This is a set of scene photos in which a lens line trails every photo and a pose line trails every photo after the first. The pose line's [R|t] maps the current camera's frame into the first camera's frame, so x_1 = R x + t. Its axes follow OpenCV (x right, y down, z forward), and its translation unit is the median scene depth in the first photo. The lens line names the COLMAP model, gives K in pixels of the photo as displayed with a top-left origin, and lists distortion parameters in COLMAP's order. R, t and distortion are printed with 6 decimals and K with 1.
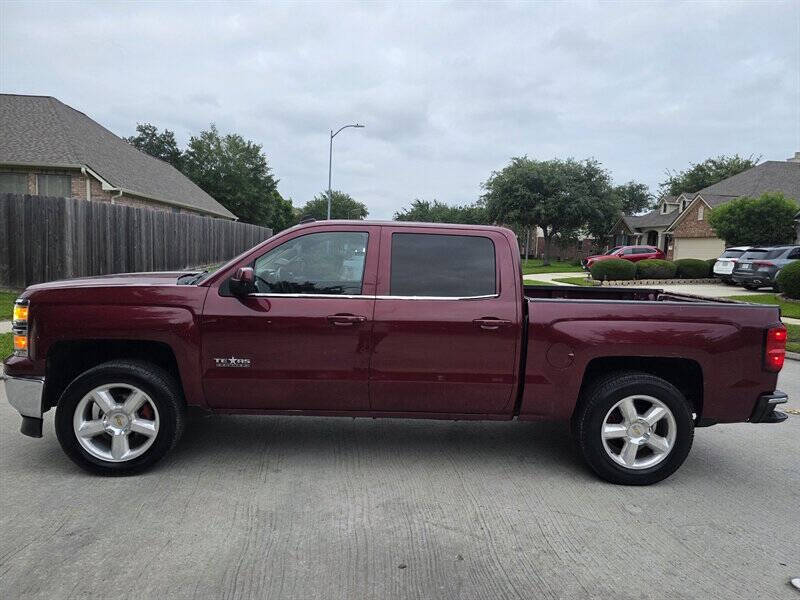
lens RADIAL K [[535.7, 0, 401.4], [0, 535.7, 300.7], [0, 0, 1]] dist [0.080628, -0.080624]
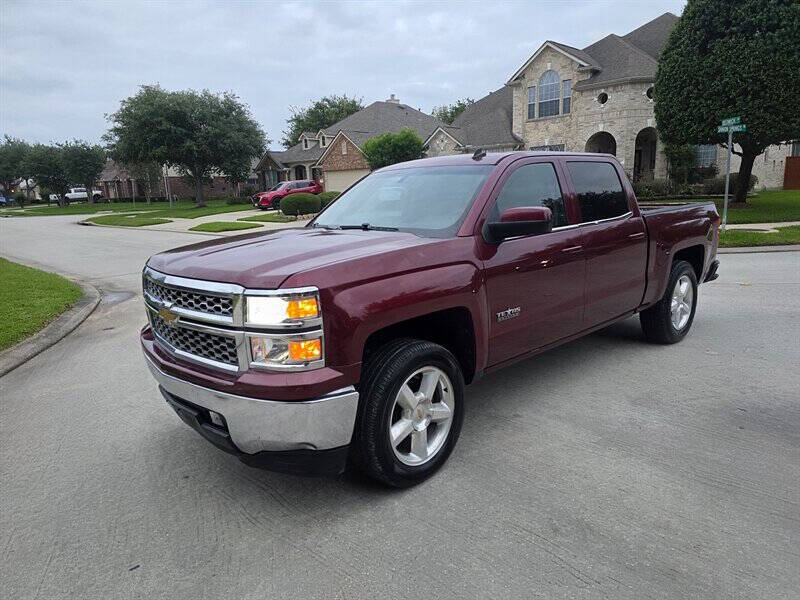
lens RADIAL K [[535.7, 0, 401.4], [0, 535.7, 300.7], [0, 0, 1]] dist [0.080628, -0.080624]
pose [[0.759757, -0.198512, 0.619163, -0.133690], [0.128874, 0.979338, 0.155850, -0.009685], [-0.637308, -0.038614, 0.769641, 0.054545]]
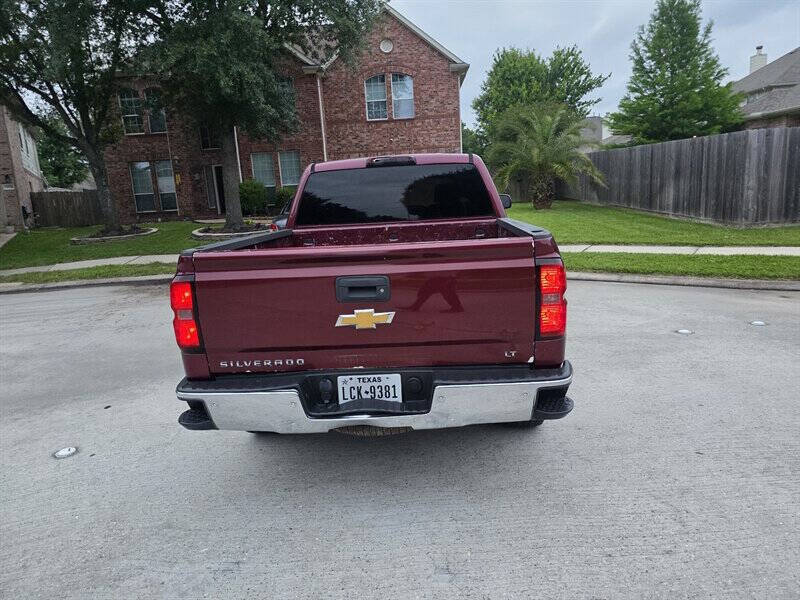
lens RADIAL K [[534.4, 0, 412.4], [0, 534.4, 300.6], [0, 0, 1]] dist [0.068493, -0.063928]
pose [[-0.098278, 0.159893, -0.982230, 0.185013], [-0.042193, 0.985451, 0.164639, -0.007184], [0.994264, 0.057624, -0.090102, 0.189764]]
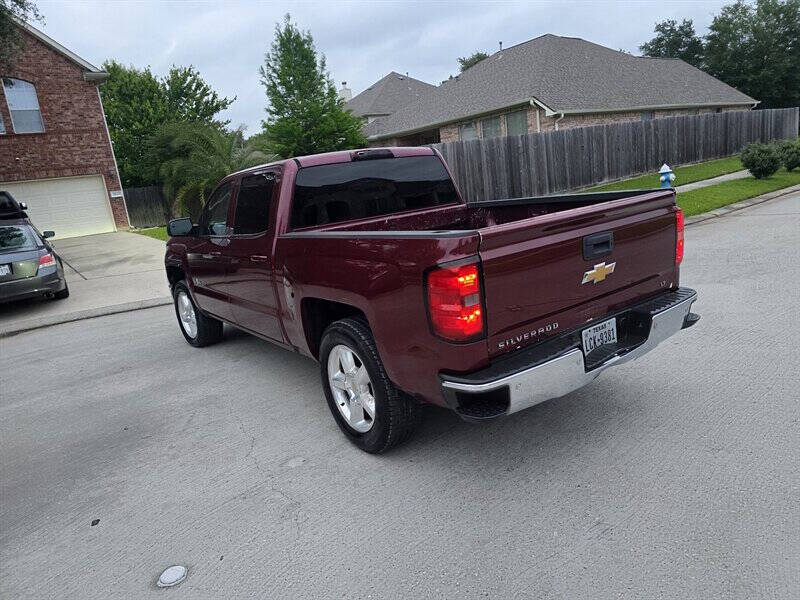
lens RADIAL K [[533.5, 0, 406.8], [0, 533.5, 296.1], [0, 0, 1]] dist [0.070198, -0.064263]
pose [[0.547172, 0.069367, -0.834141, 0.162792], [0.067098, 0.989718, 0.126319, 0.000162], [0.834326, -0.125088, 0.536892, 0.090145]]
